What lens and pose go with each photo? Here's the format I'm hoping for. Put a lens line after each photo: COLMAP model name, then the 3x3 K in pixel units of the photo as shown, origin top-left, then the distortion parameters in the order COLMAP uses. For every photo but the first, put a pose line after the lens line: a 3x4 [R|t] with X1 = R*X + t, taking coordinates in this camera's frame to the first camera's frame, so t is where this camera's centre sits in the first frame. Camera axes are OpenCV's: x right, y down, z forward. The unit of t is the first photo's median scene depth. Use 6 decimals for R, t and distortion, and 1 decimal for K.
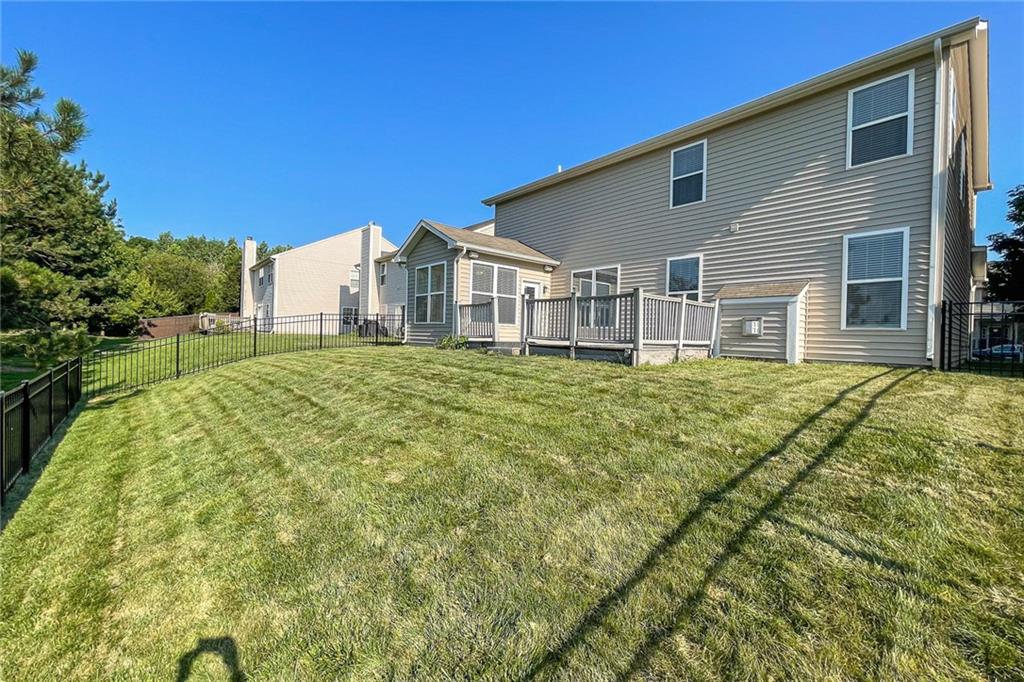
lens RADIAL K [[419.0, 0, 515.2], [0, 419.0, 338.6], [0, 0, 1]] dist [0.000490, 0.000314]
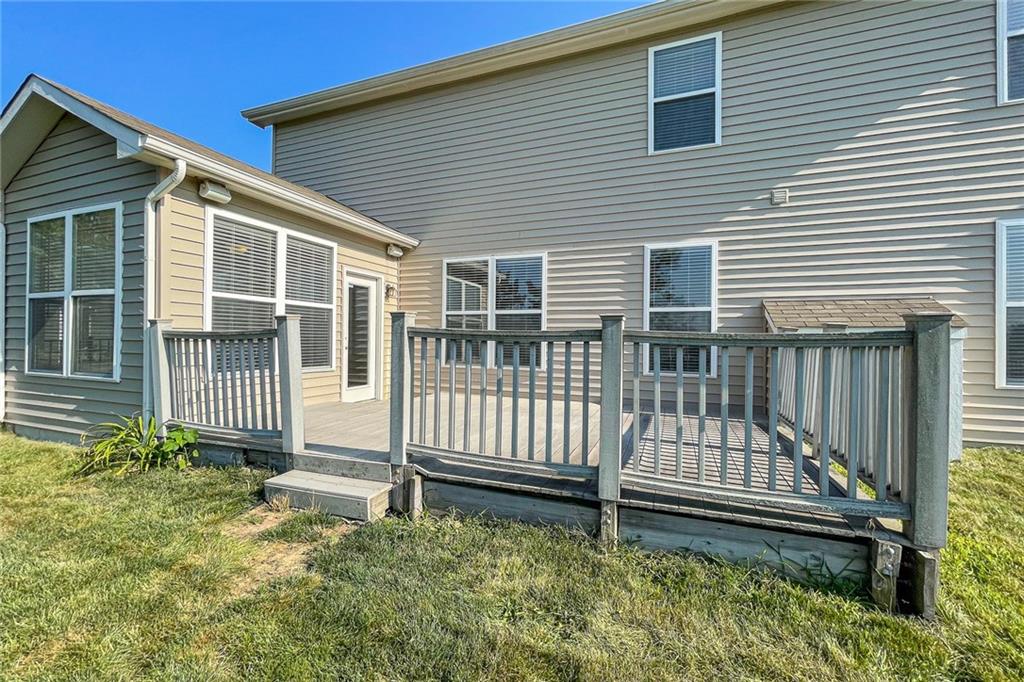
lens RADIAL K [[419.0, 0, 513.3], [0, 419.0, 338.0], [0, 0, 1]] dist [0.000490, 0.000314]
pose [[0.885487, -0.015547, 0.464403, -0.041350], [0.016148, 0.999866, 0.002684, -0.071336], [-0.464383, 0.005123, 0.885620, 0.570126]]
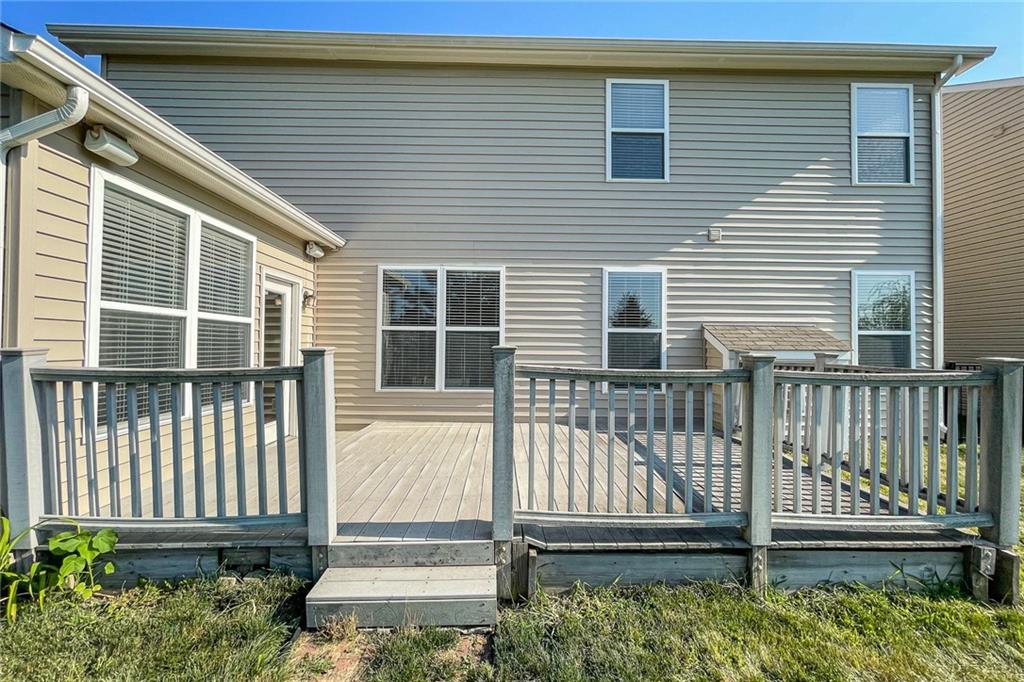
lens RADIAL K [[419.0, 0, 512.9], [0, 419.0, 338.3], [0, 0, 1]] dist [0.000490, 0.000314]
pose [[0.645060, -0.007134, 0.764099, -0.139409], [0.013560, 0.999906, -0.002112, -0.091933], [-0.764011, 0.011723, 0.645096, 0.697228]]
